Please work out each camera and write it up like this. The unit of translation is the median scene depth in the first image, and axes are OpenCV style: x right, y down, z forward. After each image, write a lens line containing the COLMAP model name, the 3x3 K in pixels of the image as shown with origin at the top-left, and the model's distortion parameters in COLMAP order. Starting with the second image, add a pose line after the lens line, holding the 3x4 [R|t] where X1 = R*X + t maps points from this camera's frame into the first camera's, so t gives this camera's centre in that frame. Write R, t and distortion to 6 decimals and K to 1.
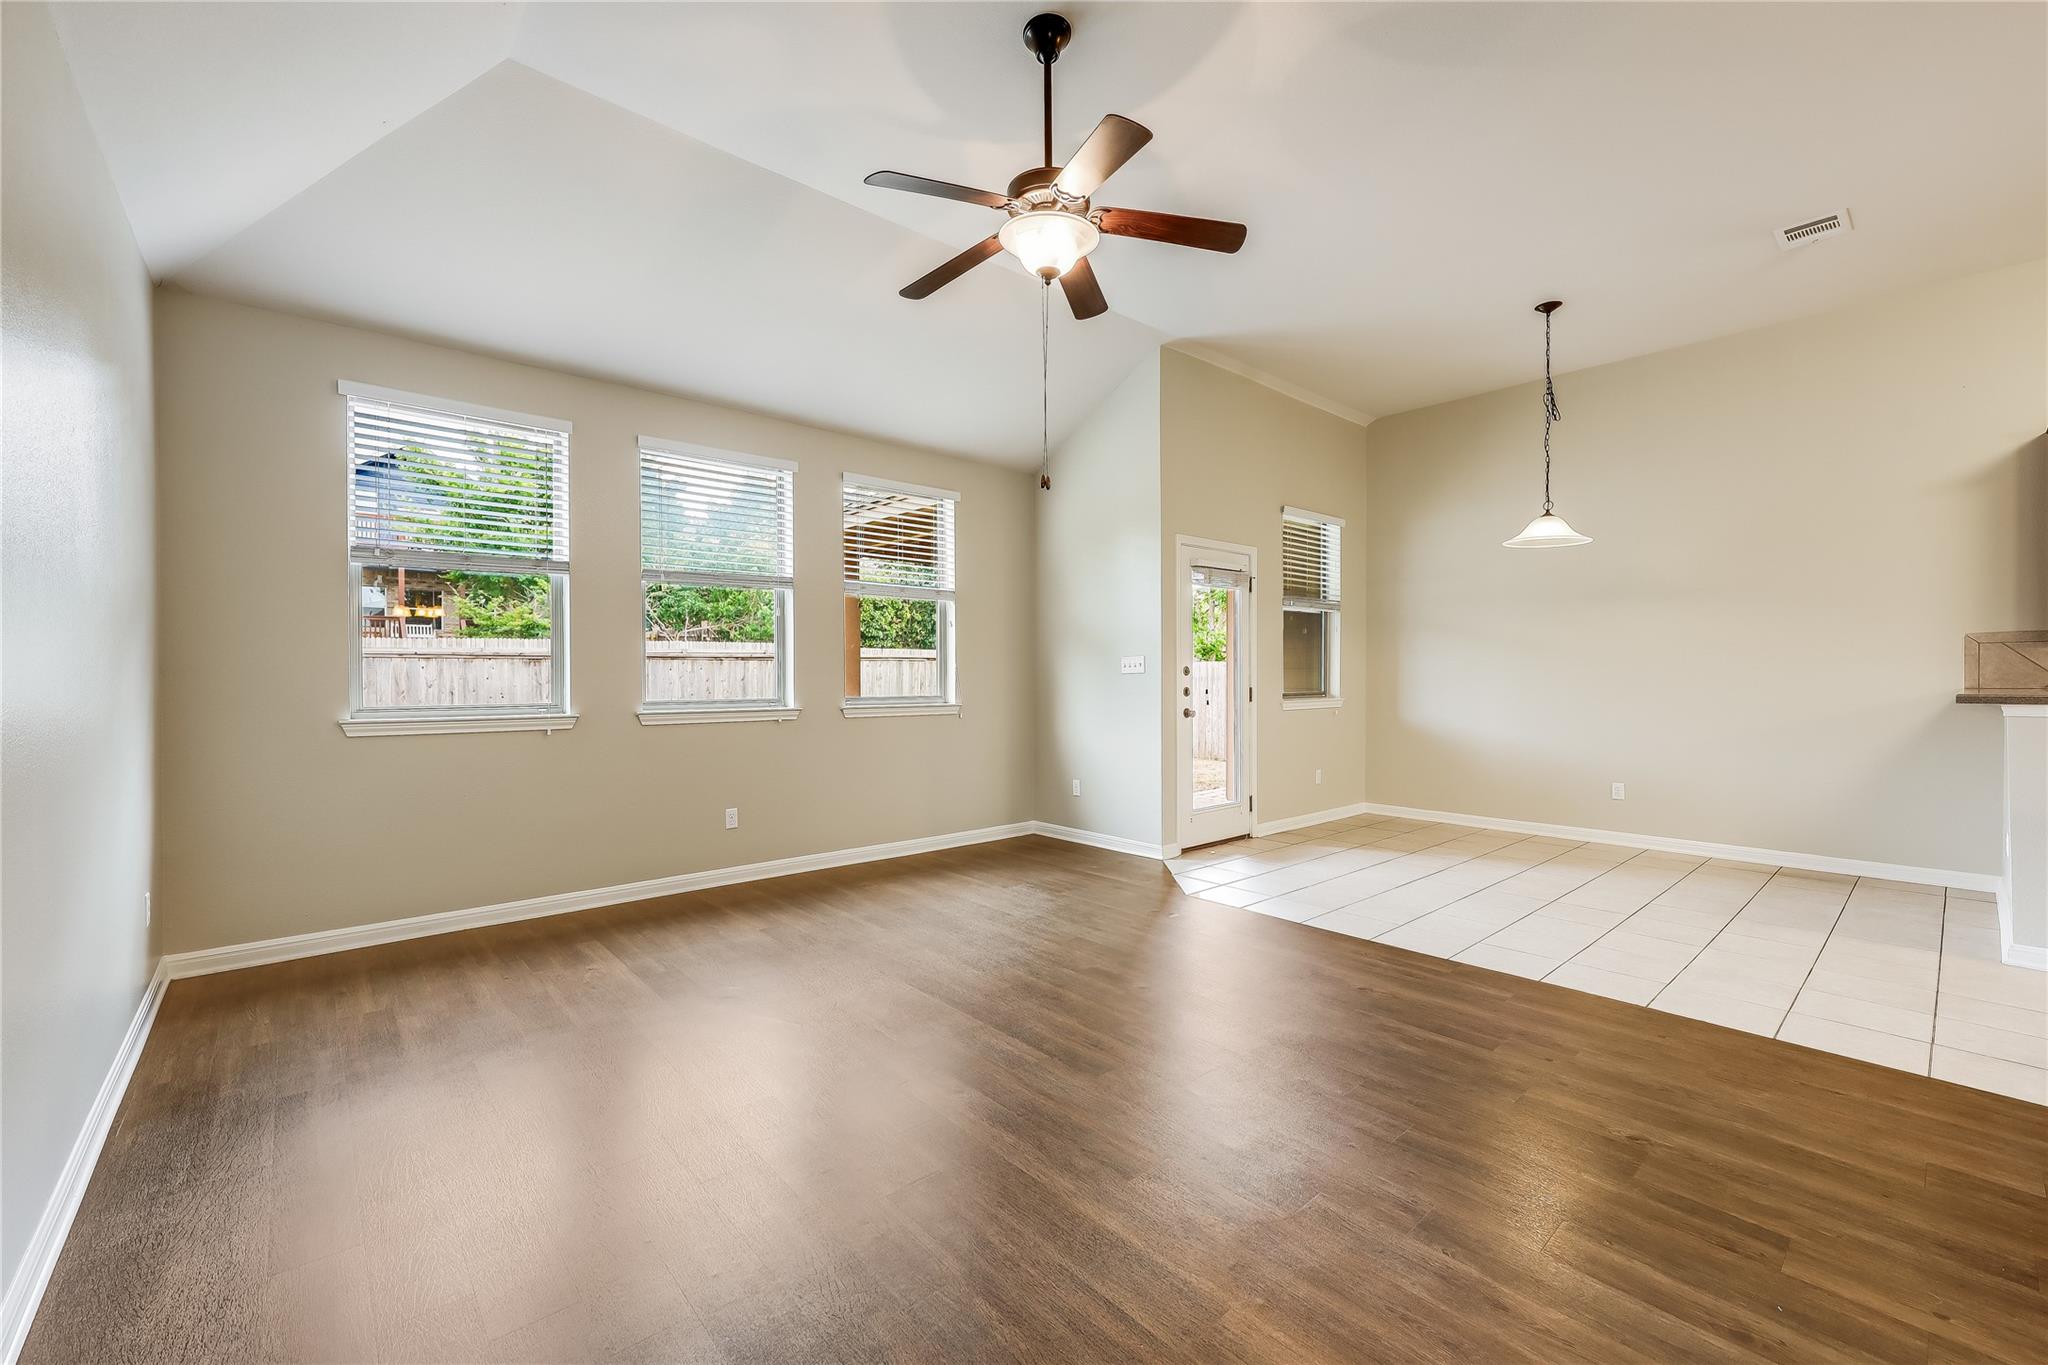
lens RADIAL K [[828.3, 0, 1007.8], [0, 828.3, 684.8], [0, 0, 1]] dist [-0.003824, 0.000934]
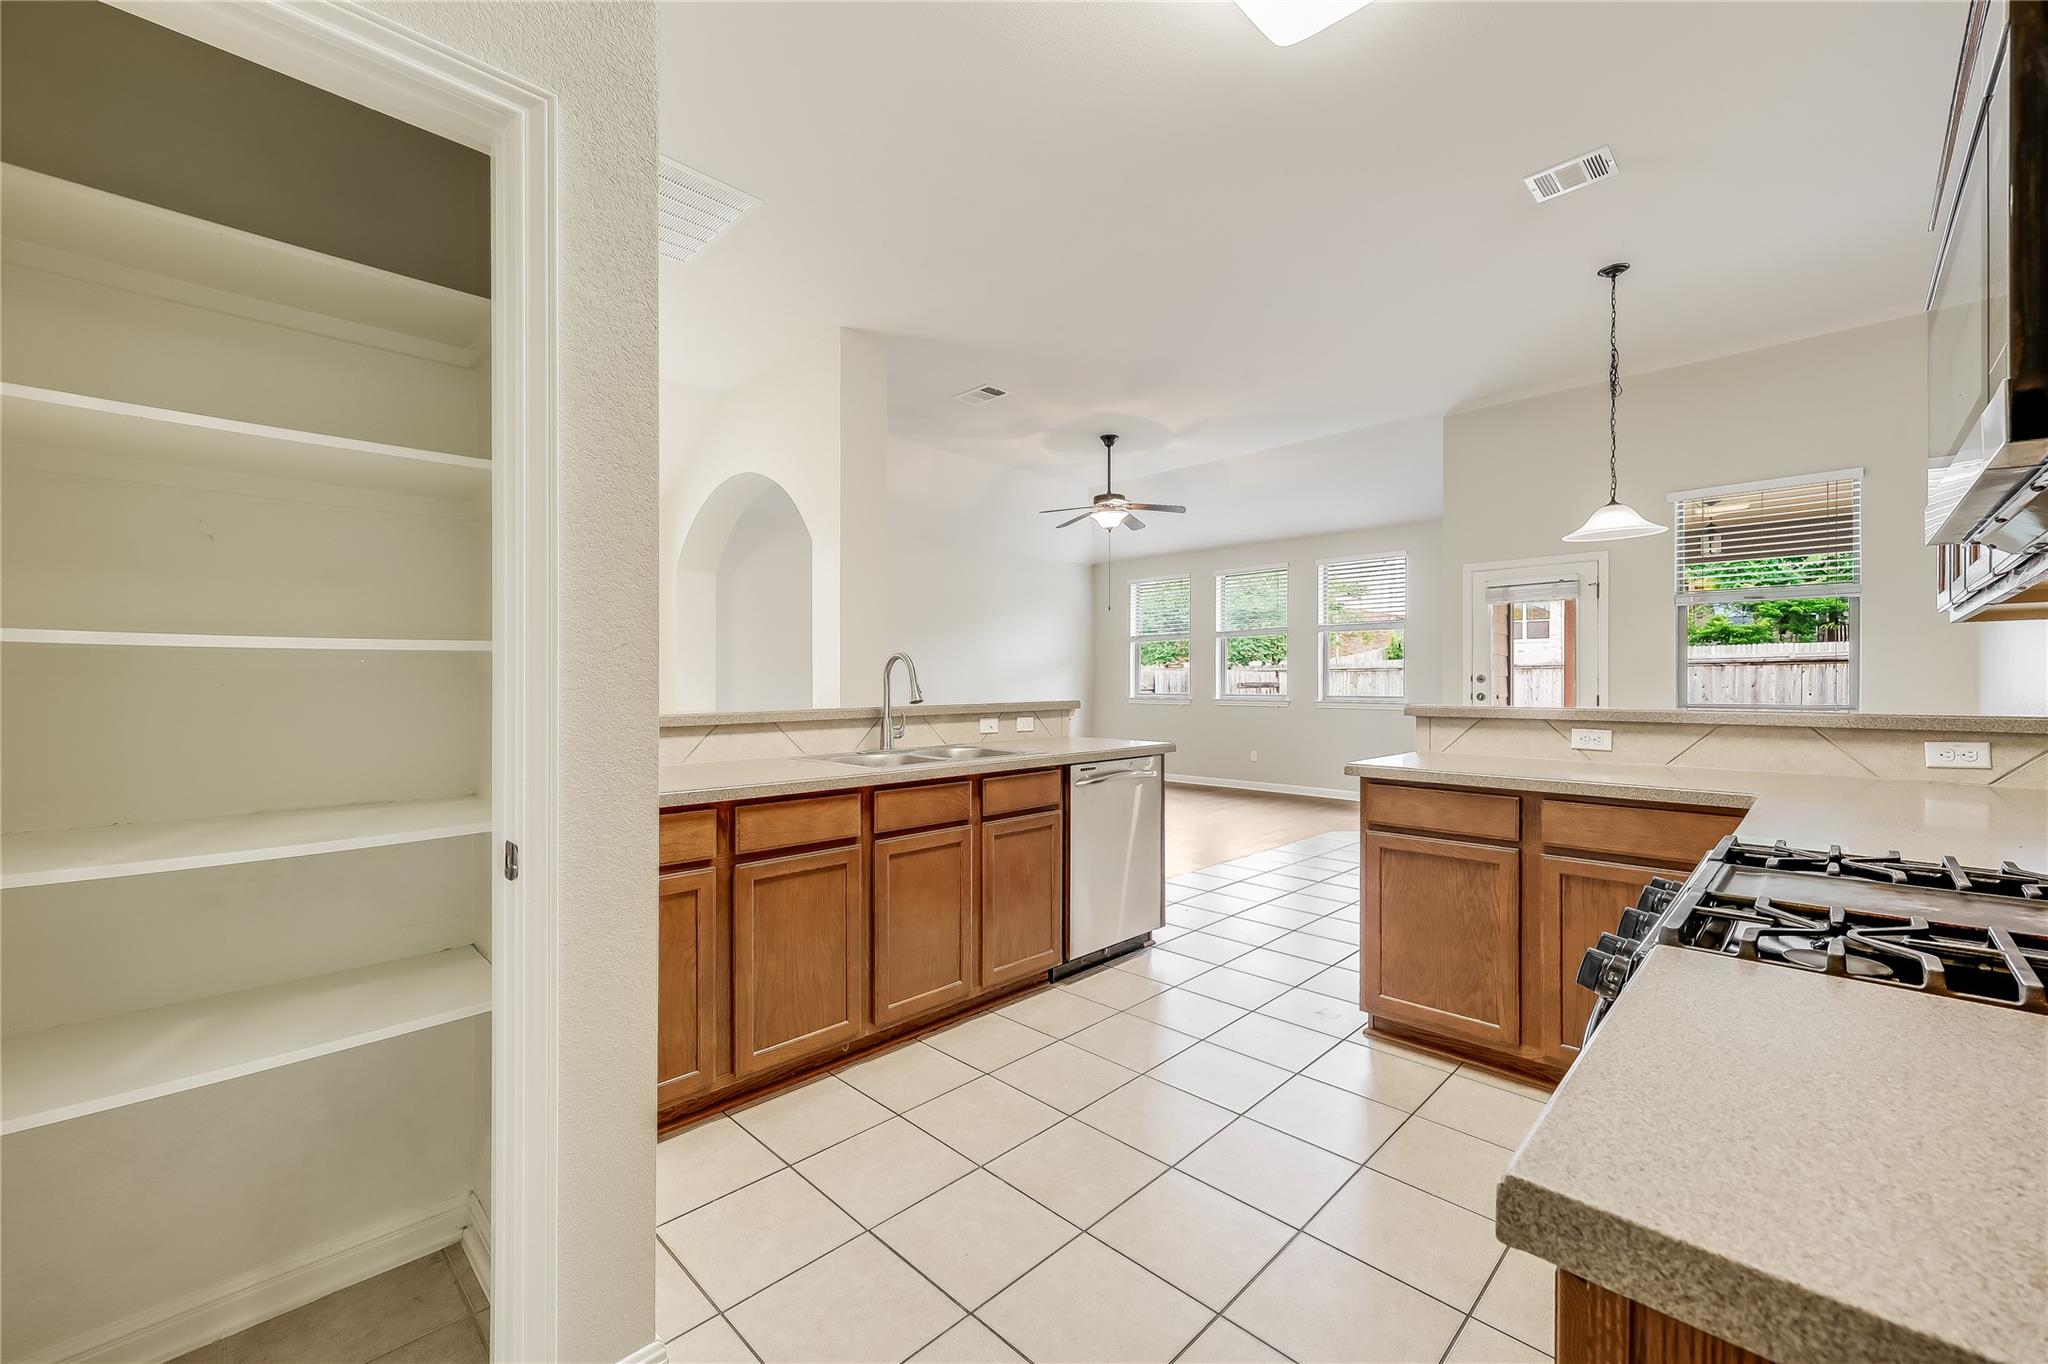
lens RADIAL K [[828.3, 0, 1025.6], [0, 828.3, 681.0], [0, 0, 1]] dist [-0.003824, 0.000934]
pose [[0.078886, -0.000428, -0.996884, 2.750538], [-0.011084, 0.999938, -0.001307, -0.010340], [0.996822, 0.011153, 0.078877, 0.548352]]
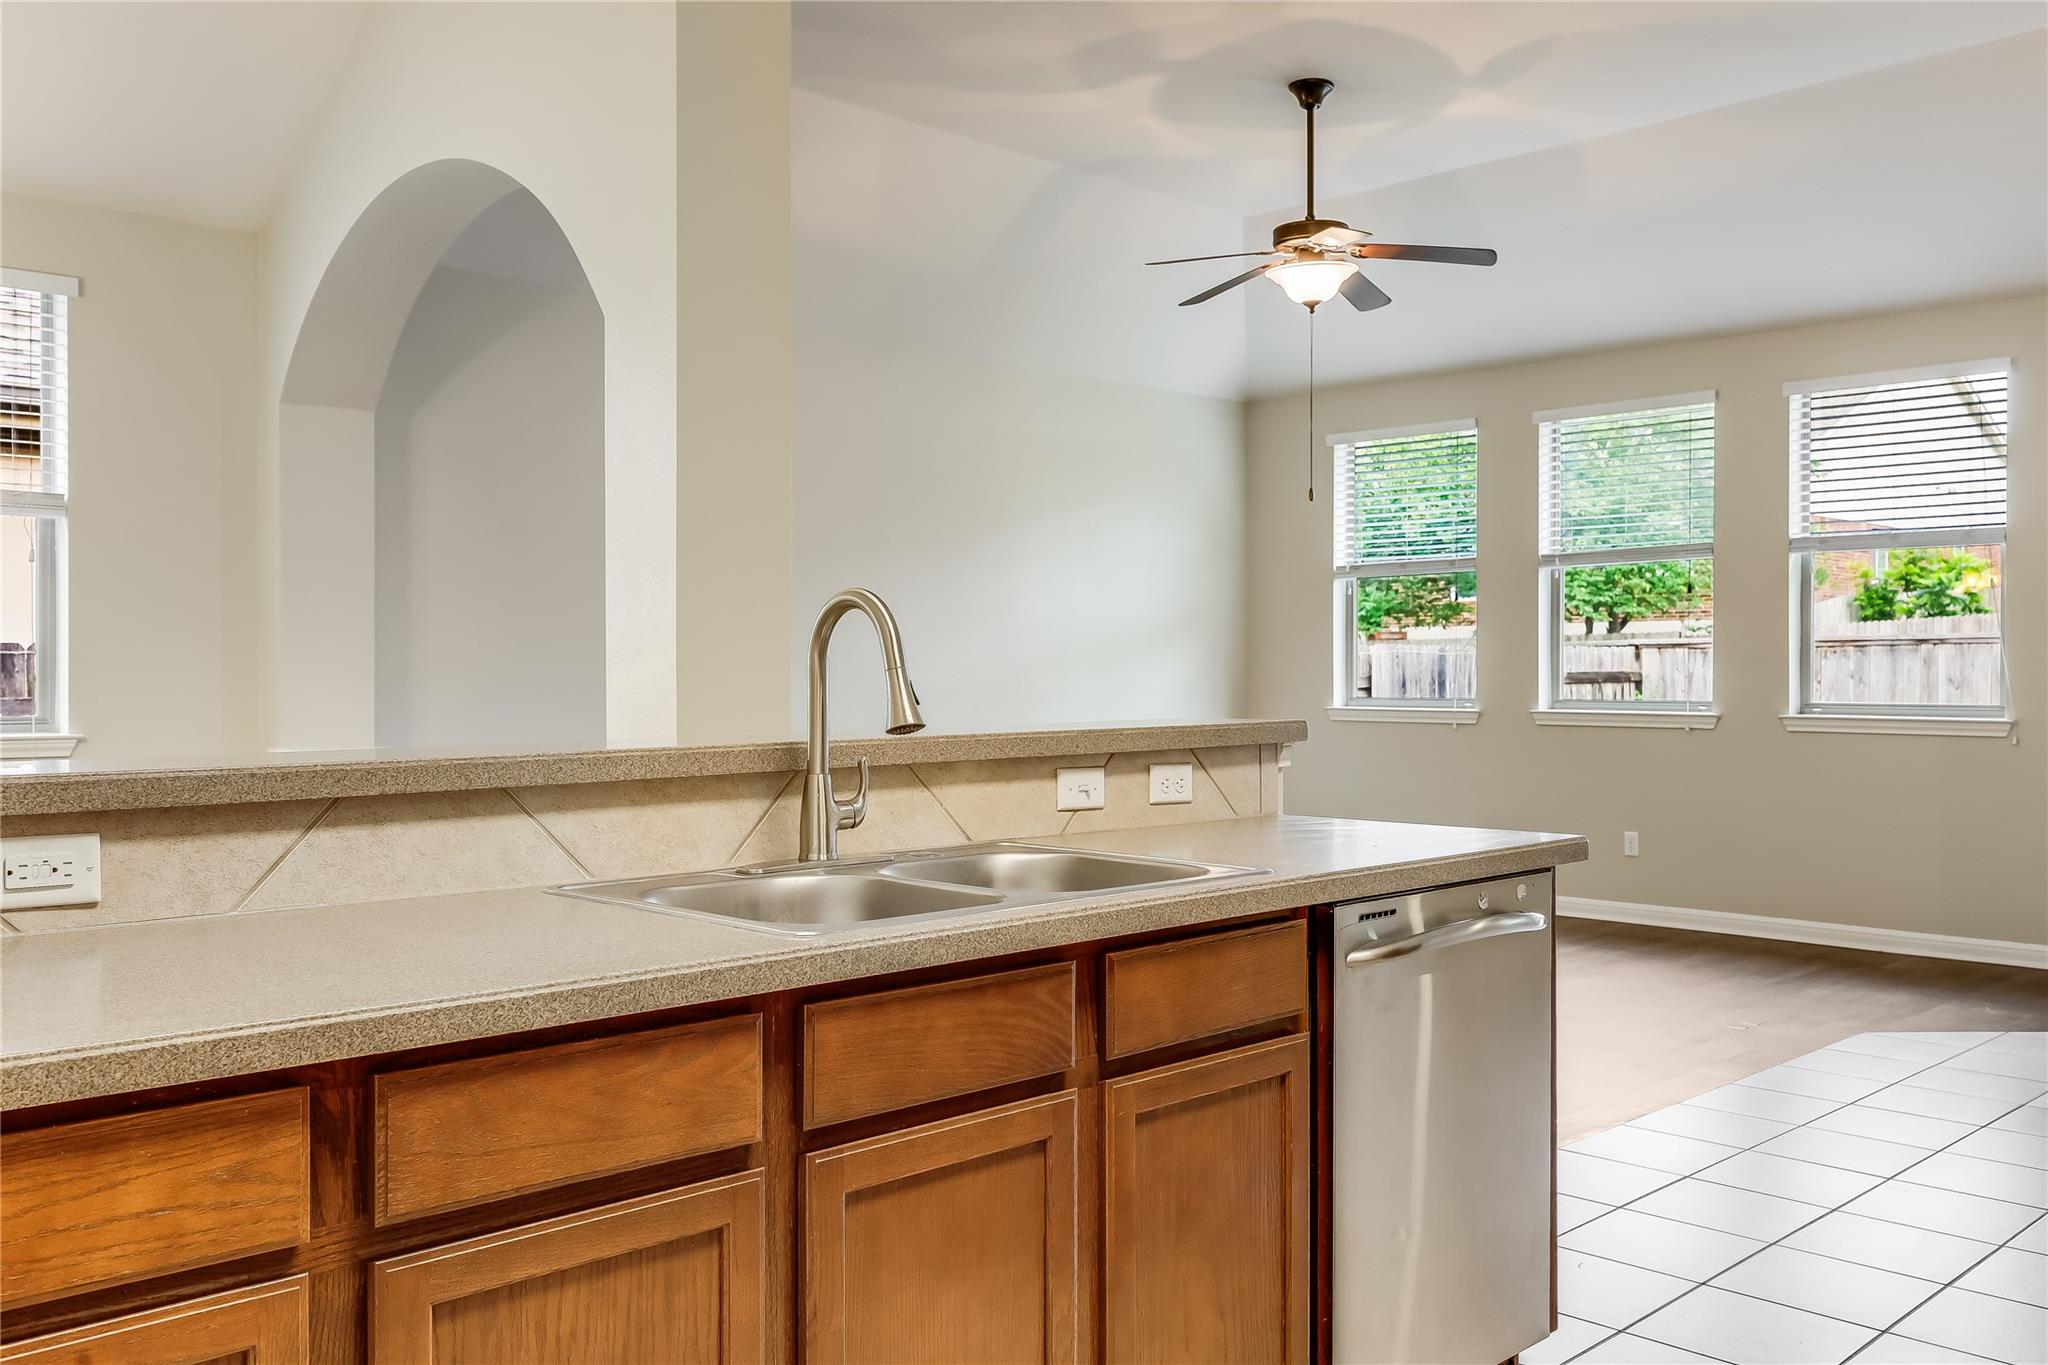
lens RADIAL K [[1762.4, 0, 1020.6], [0, 1762.4, 678.9], [0, 0, 1]] dist [-0.012260, 0.000847]
pose [[0.061467, 0.005766, -0.998092, 2.449792], [-0.010937, 0.999927, 0.005103, -0.010848], [0.998049, 0.010602, 0.061525, 0.489843]]
